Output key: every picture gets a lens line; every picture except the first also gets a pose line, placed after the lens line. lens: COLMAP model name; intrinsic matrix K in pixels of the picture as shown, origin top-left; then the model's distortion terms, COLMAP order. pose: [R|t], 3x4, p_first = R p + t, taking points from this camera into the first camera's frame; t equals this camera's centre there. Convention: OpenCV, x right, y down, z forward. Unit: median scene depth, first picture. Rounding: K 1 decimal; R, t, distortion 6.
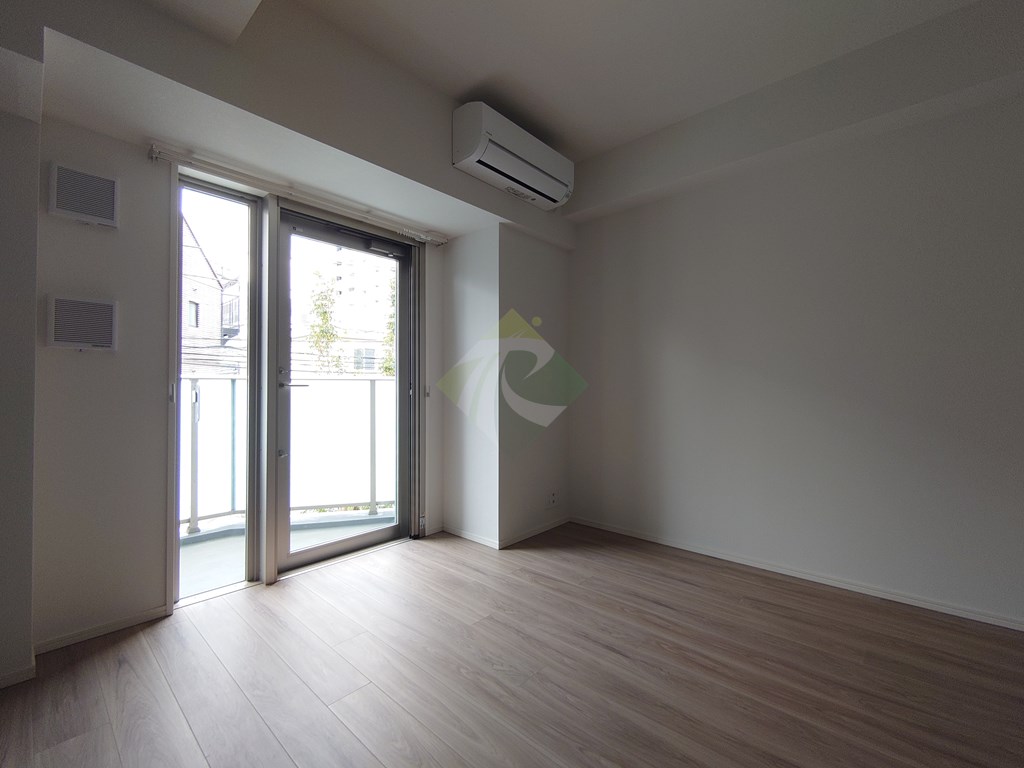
lens RADIAL K [[441.3, 0, 512.3], [0, 441.3, 385.5], [0, 0, 1]] dist [0.001983, -0.001528]
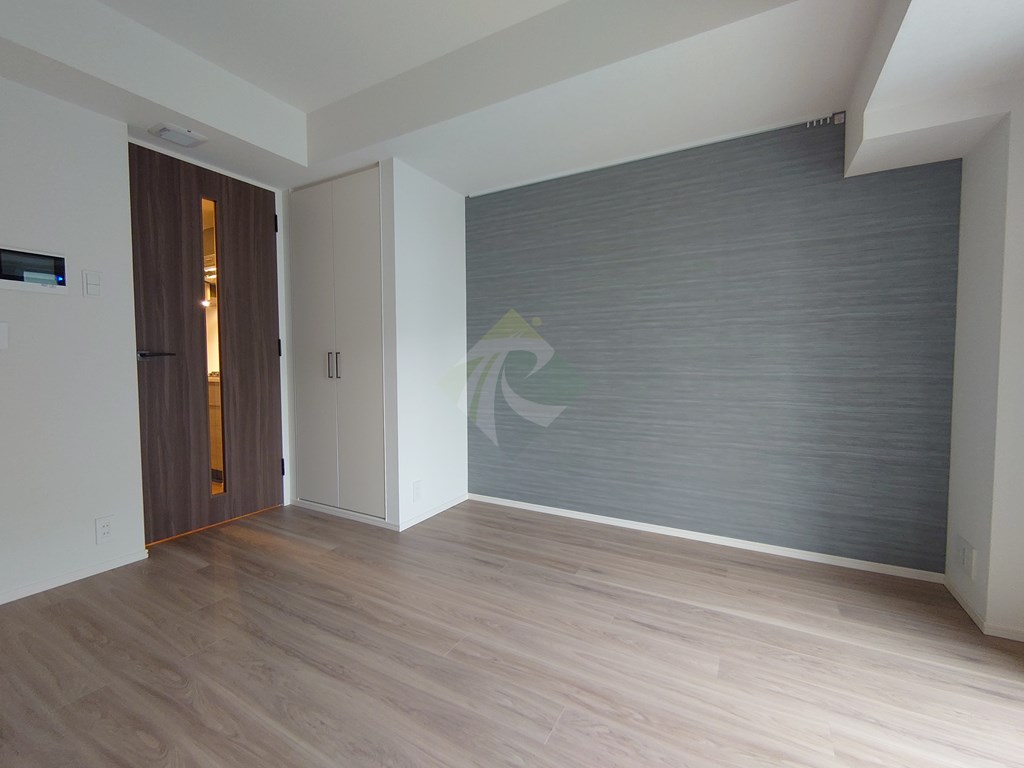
lens RADIAL K [[441.3, 0, 508.0], [0, 441.3, 380.3], [0, 0, 1]] dist [0.001983, -0.001528]
pose [[-0.977245, 0.010454, -0.211858, 0.206174], [0.001763, 0.999151, 0.041172, -0.012379], [0.212108, 0.039862, -0.976433, 1.200712]]
